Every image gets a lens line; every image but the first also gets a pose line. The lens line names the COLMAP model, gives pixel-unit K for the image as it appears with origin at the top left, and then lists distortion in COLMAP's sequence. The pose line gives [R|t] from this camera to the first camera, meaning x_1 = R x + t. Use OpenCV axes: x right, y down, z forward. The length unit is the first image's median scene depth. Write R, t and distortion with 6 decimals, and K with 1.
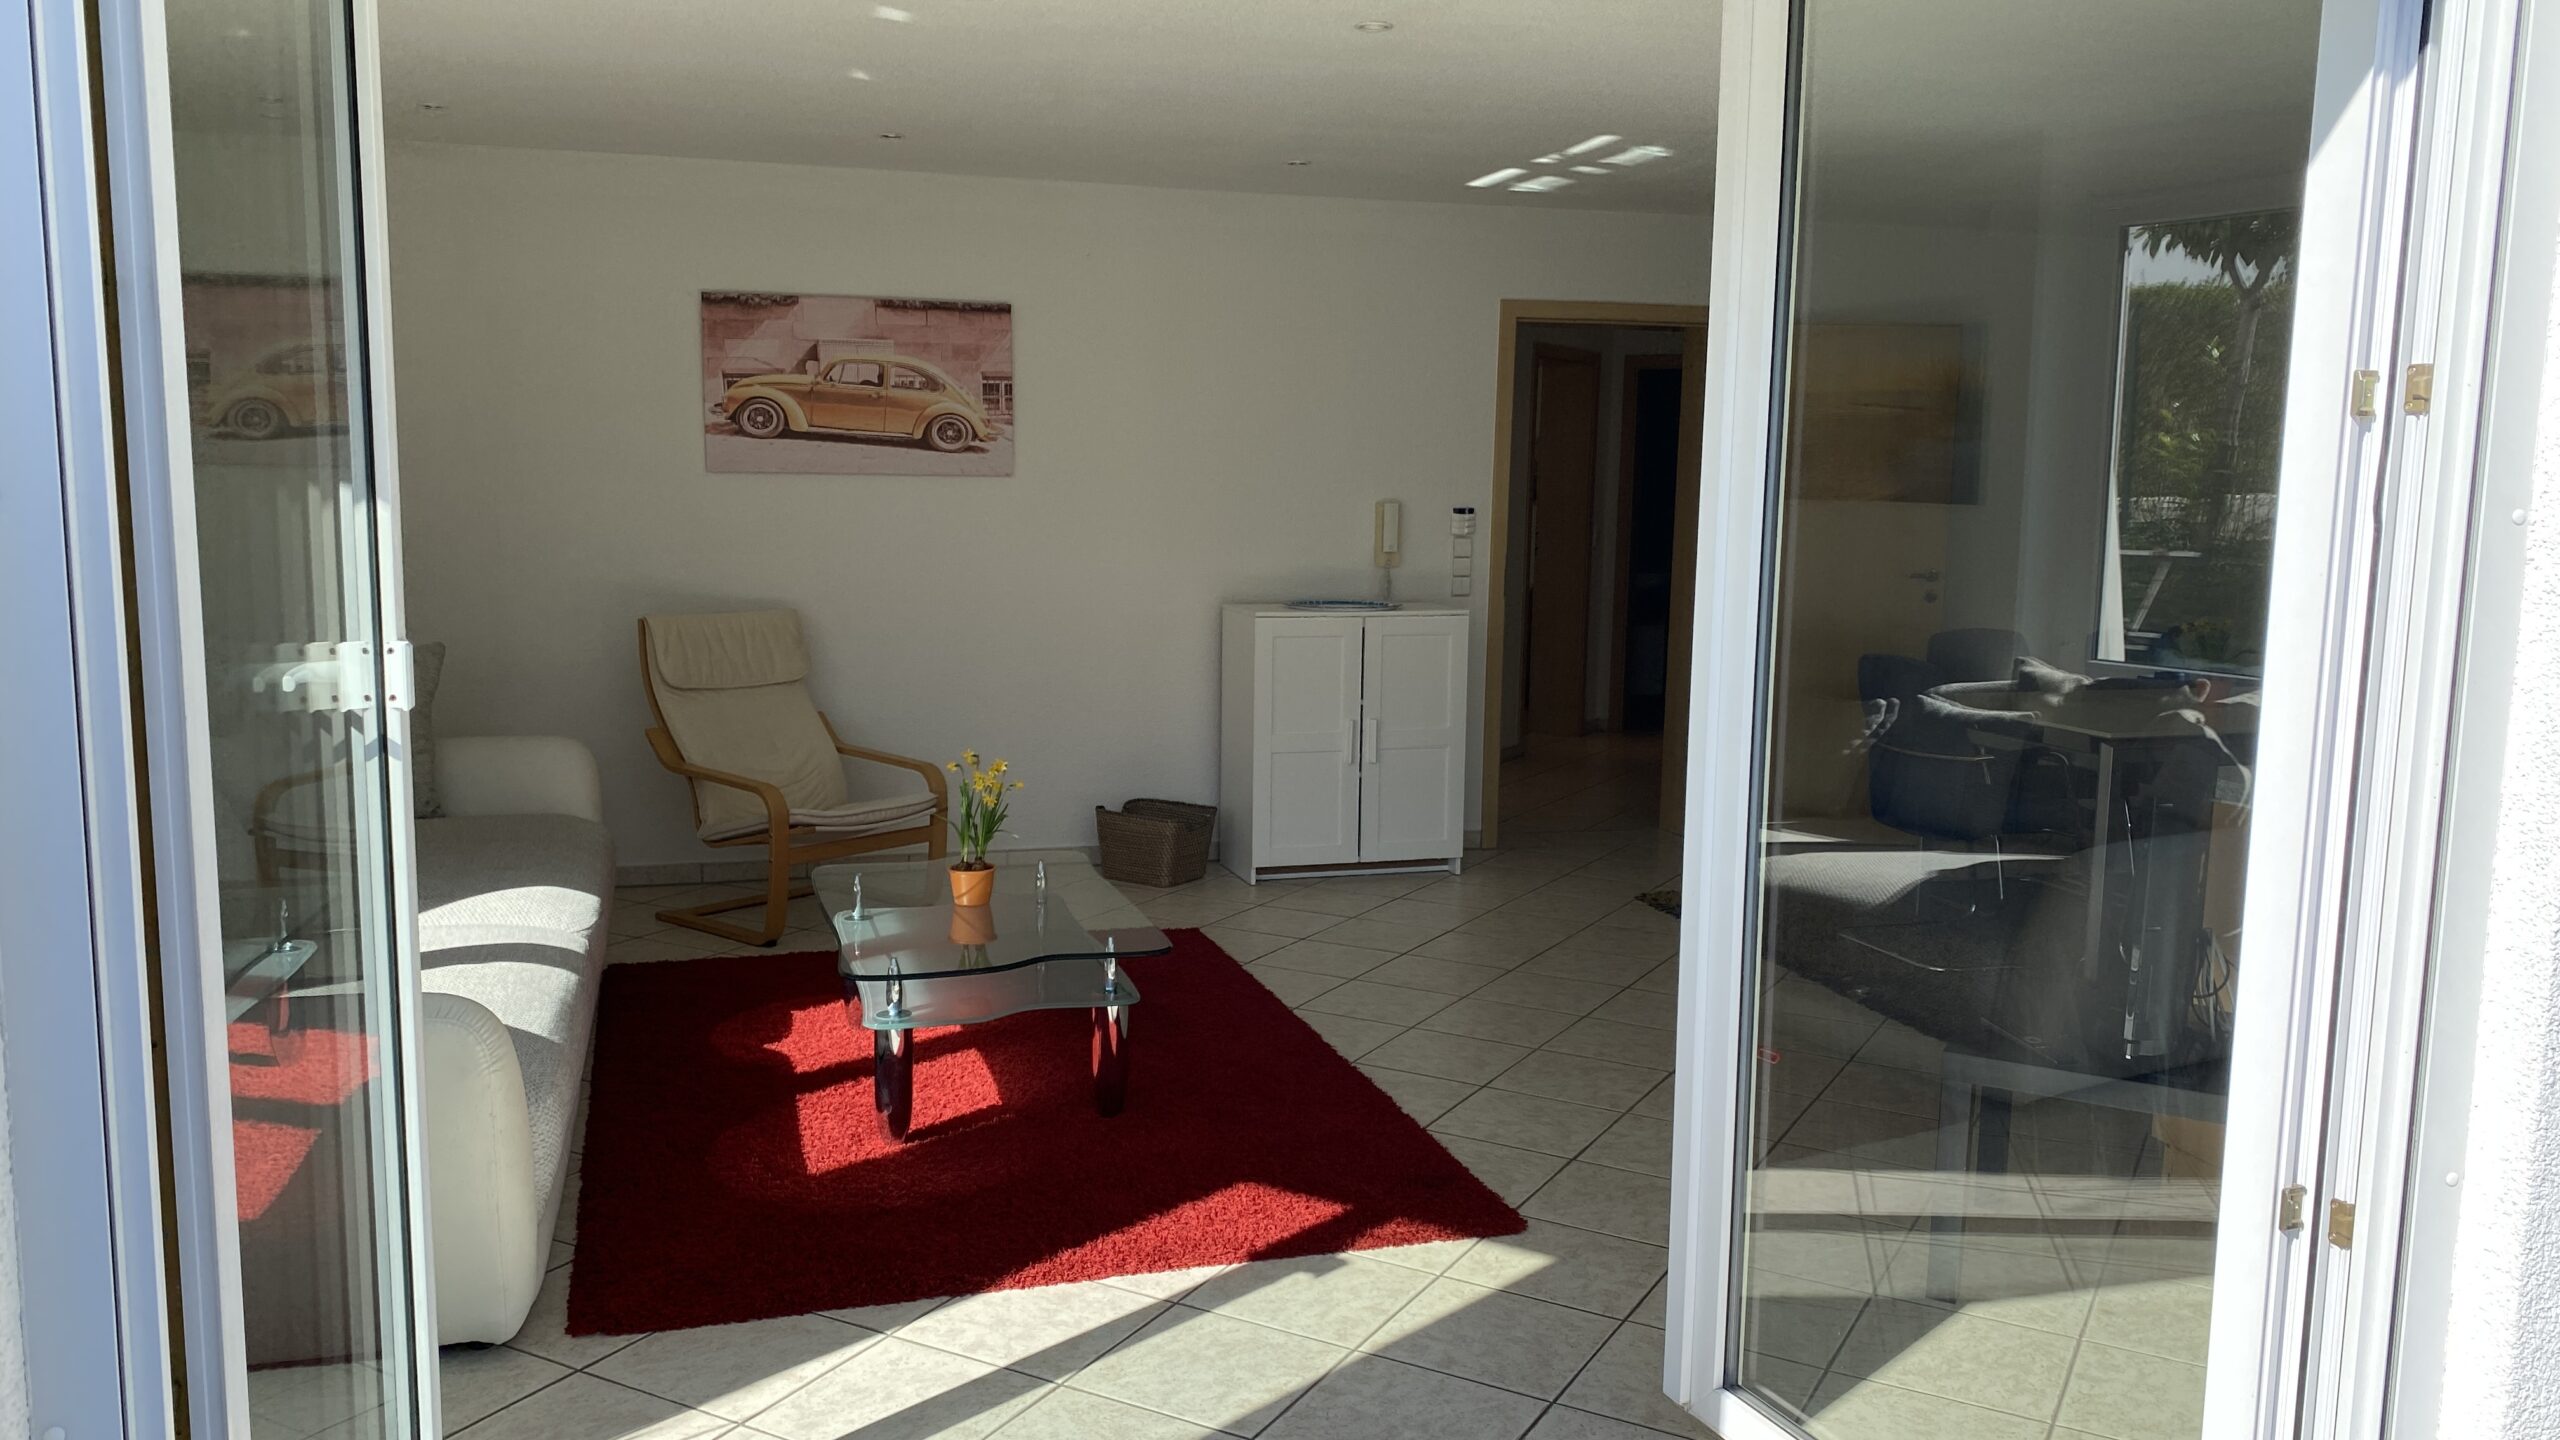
lens RADIAL K [[1934.3, 0, 1296.6], [0, 1934.3, 762.5], [0, 0, 1]] dist [0.052630, -0.073364]
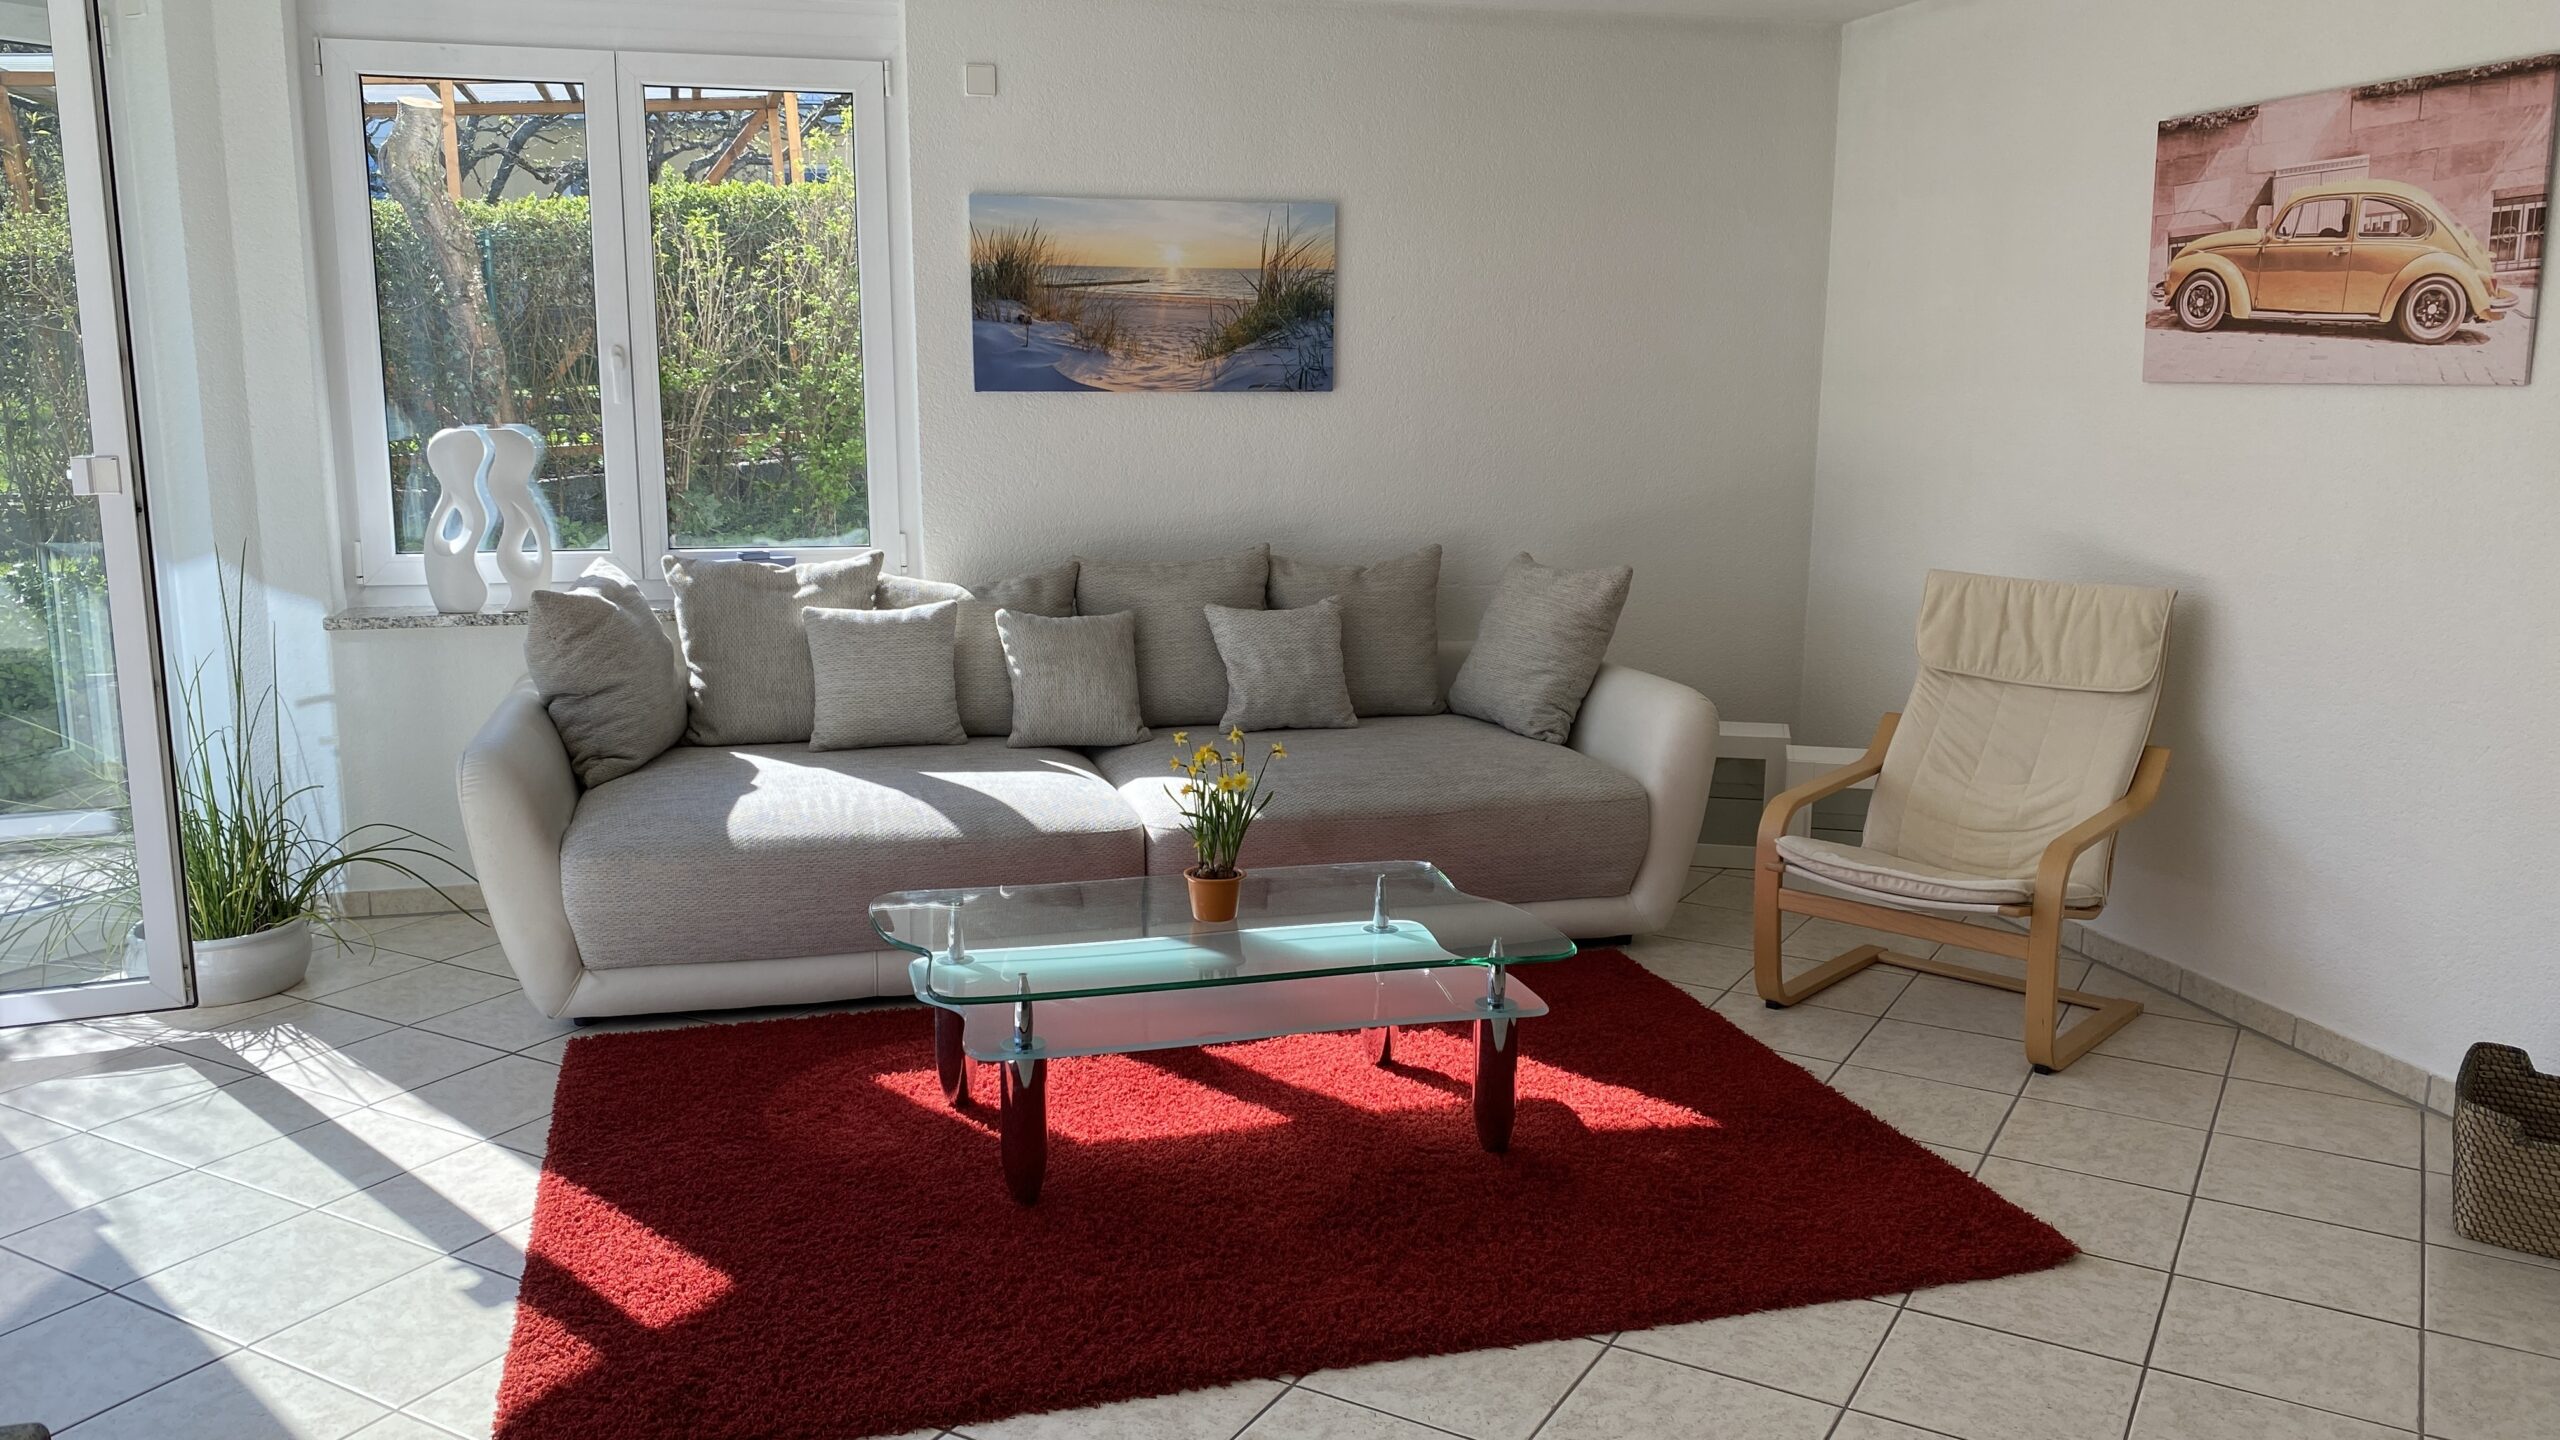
lens RADIAL K [[1934.3, 0, 1279.8], [0, 1934.3, 746.9], [0, 0, 1]] dist [0.052630, -0.073364]
pose [[-0.050660, 0.179320, -0.982486, 0.422976], [-0.148529, 0.971456, 0.184966, -0.105418], [0.987610, 0.155297, -0.022580, 0.725967]]
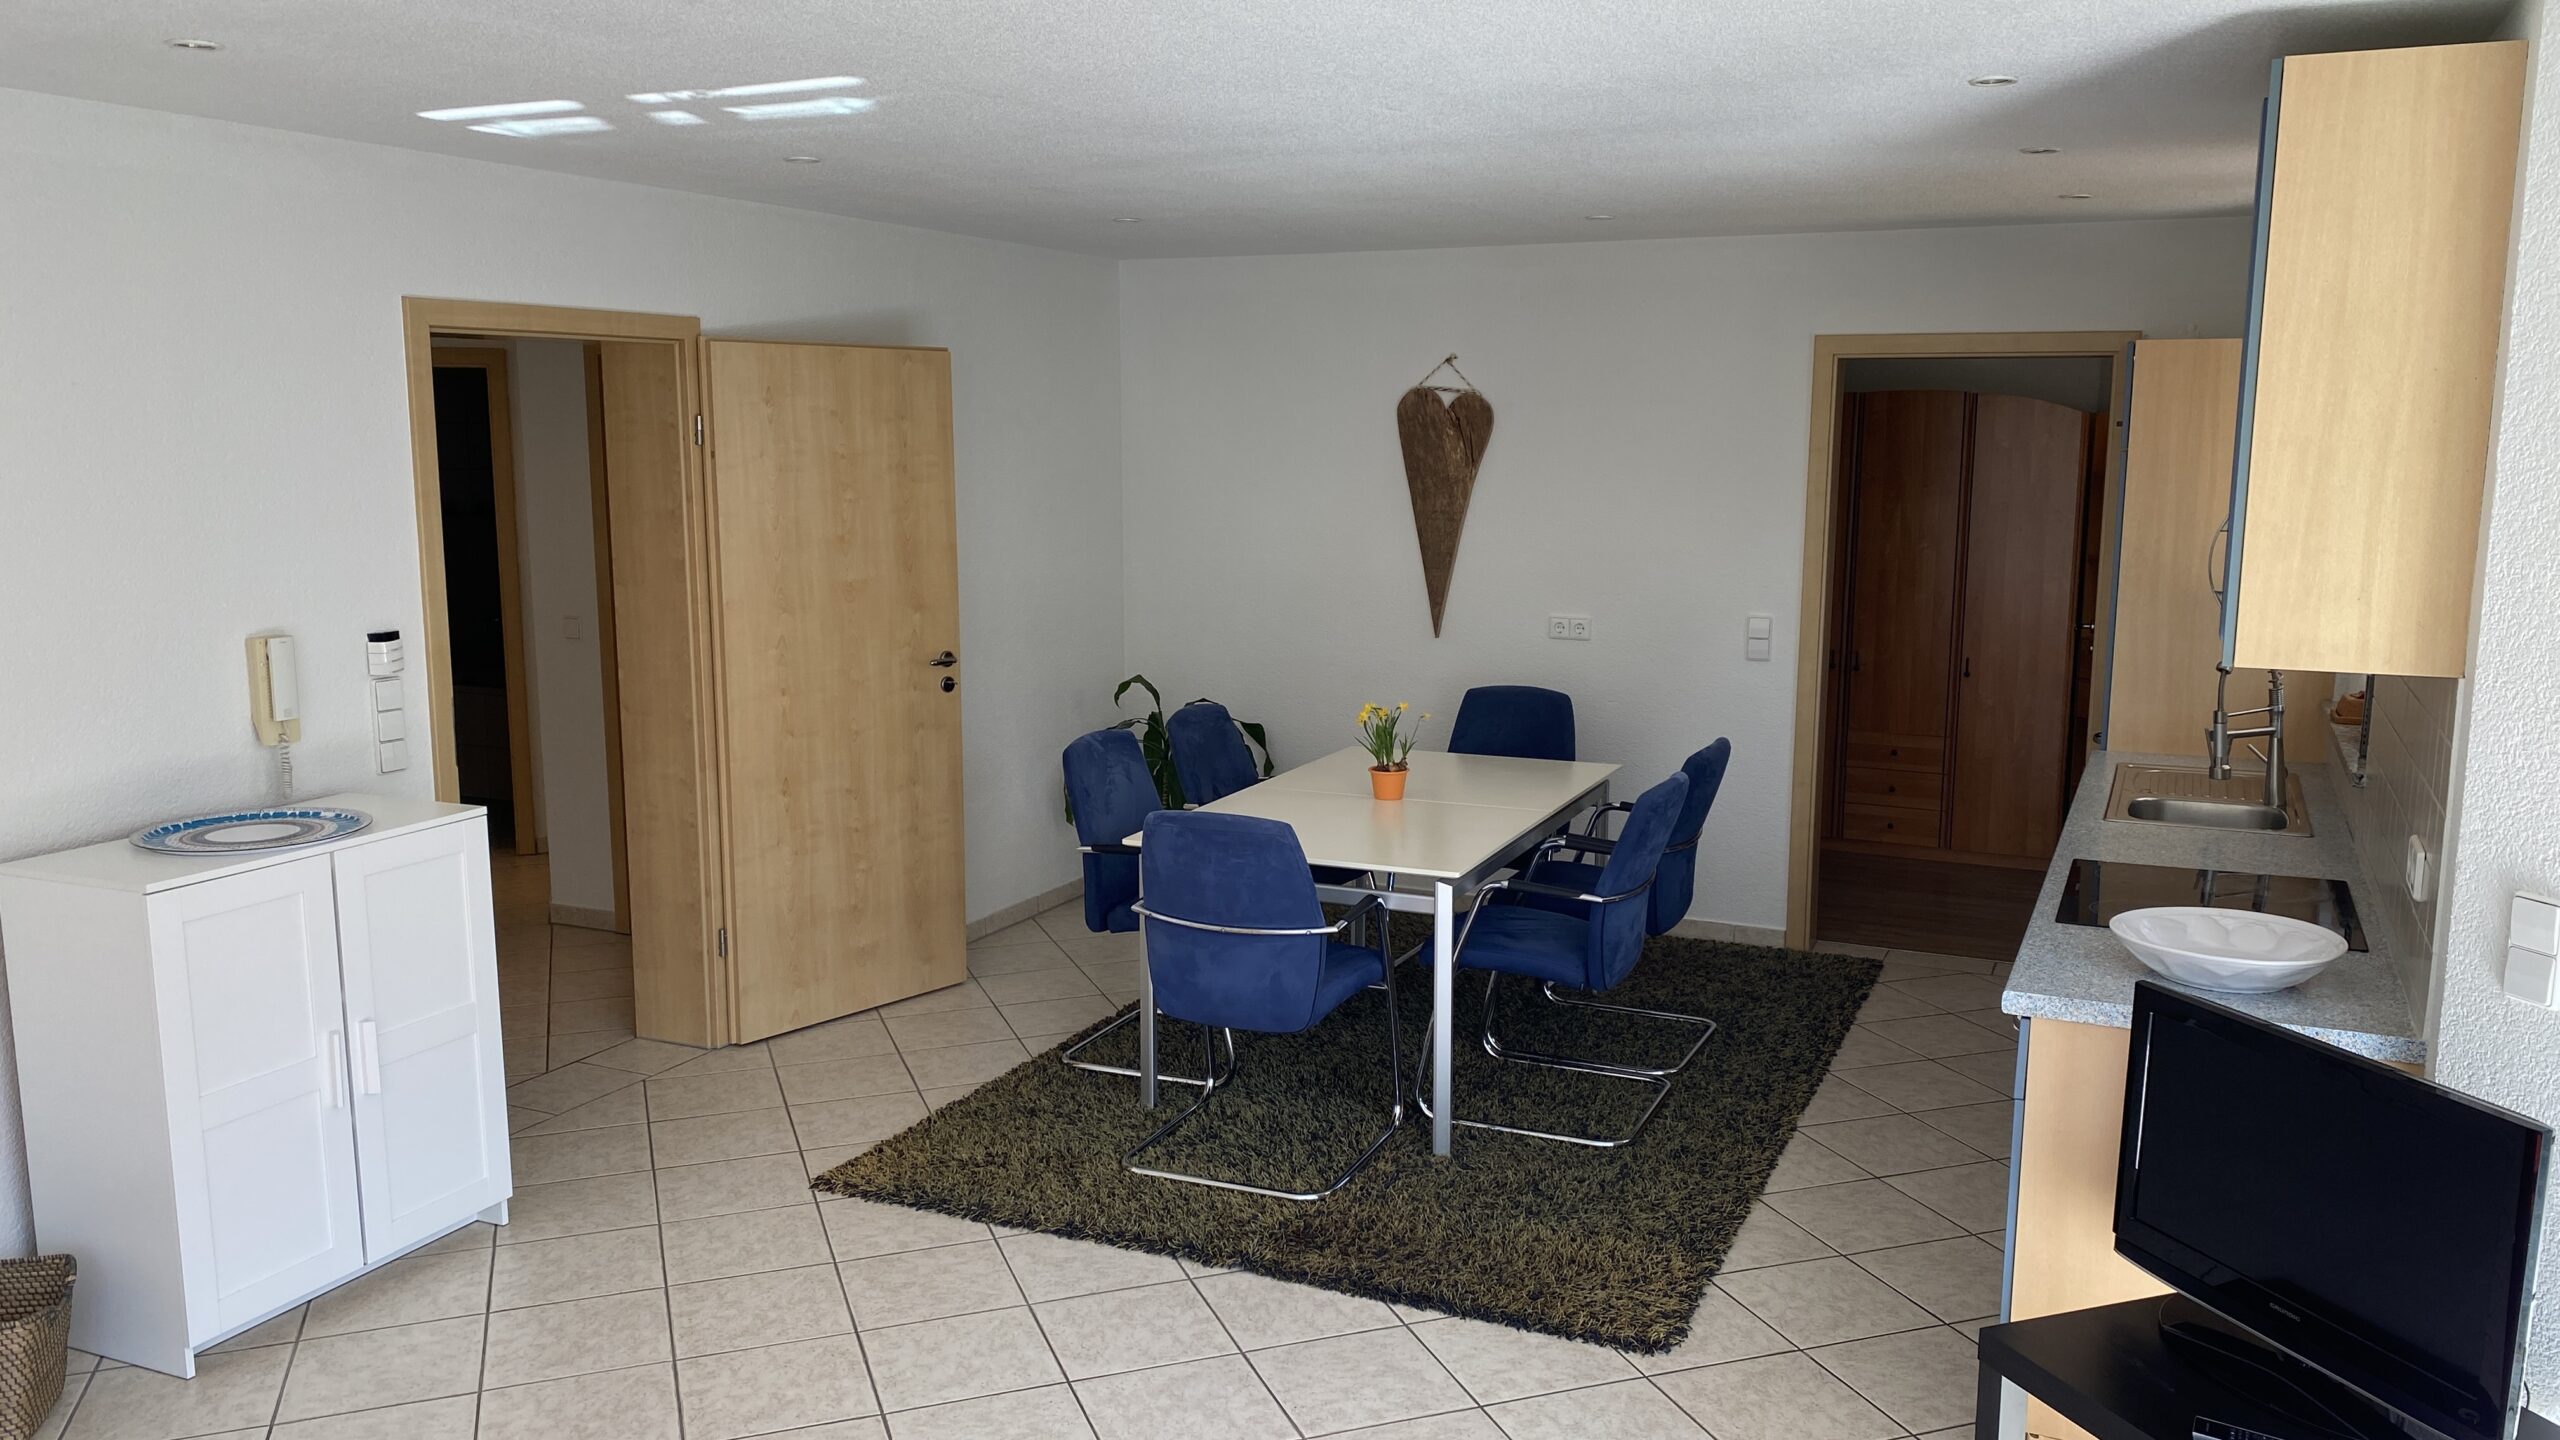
lens RADIAL K [[1934.3, 0, 1273.9], [0, 1934.3, 729.5], [0, 0, 1]] dist [0.052630, -0.073364]
pose [[0.667306, -0.131556, 0.733072, -0.203890], [0.121660, 0.990310, 0.066973, -0.119906], [-0.734779, 0.044494, 0.676845, 0.414268]]
